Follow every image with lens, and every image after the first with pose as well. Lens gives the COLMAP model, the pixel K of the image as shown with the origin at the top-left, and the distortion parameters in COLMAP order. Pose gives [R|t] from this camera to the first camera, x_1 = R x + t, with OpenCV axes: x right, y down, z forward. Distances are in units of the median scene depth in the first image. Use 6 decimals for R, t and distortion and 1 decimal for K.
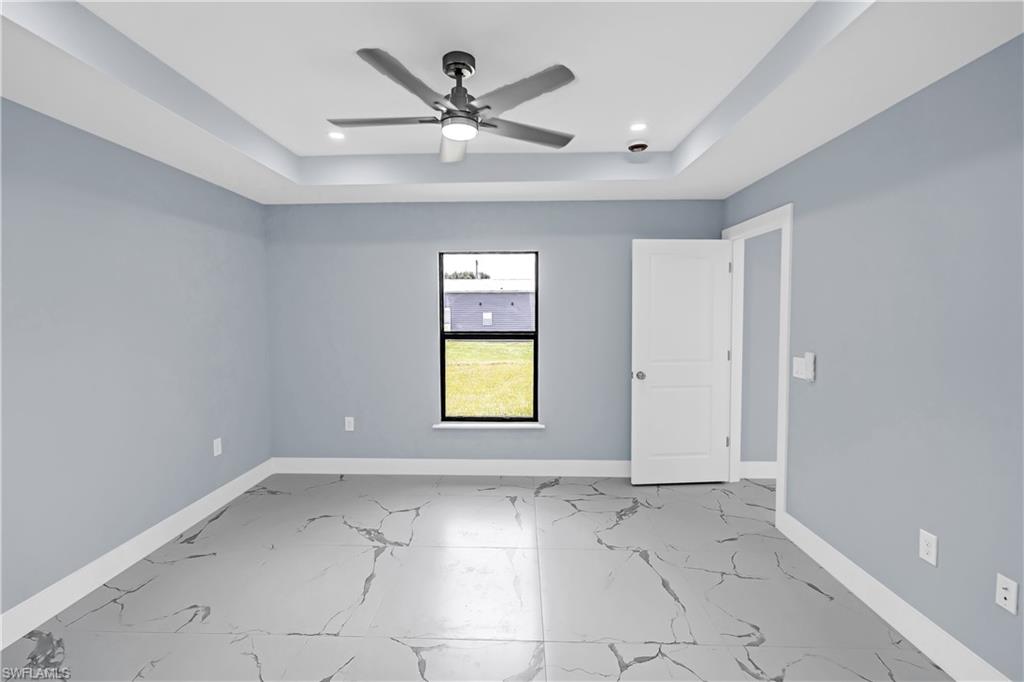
lens RADIAL K [[467.4, 0, 507.1], [0, 467.4, 335.0], [0, 0, 1]] dist [0.000660, 0.000571]
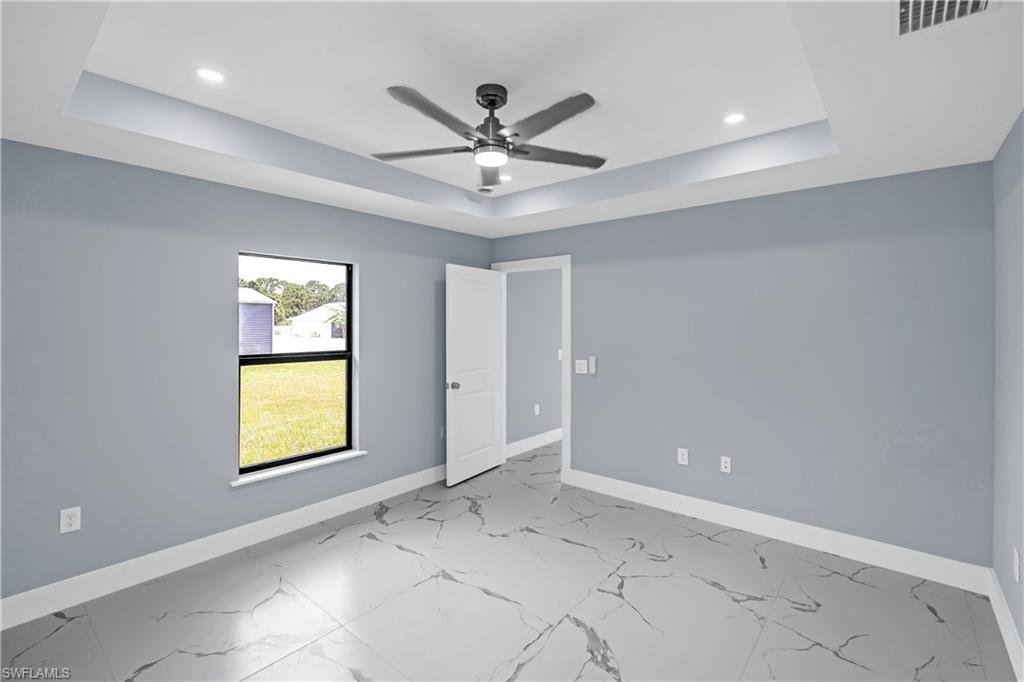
lens RADIAL K [[472.3, 0, 510.2], [0, 472.3, 323.4], [0, 0, 1]] dist [0.000602, 0.000332]
pose [[0.607669, 0.001697, 0.794188, -0.536976], [0.037697, 0.998809, -0.030977, -0.021800], [-0.793295, 0.048763, 0.606882, 0.204550]]
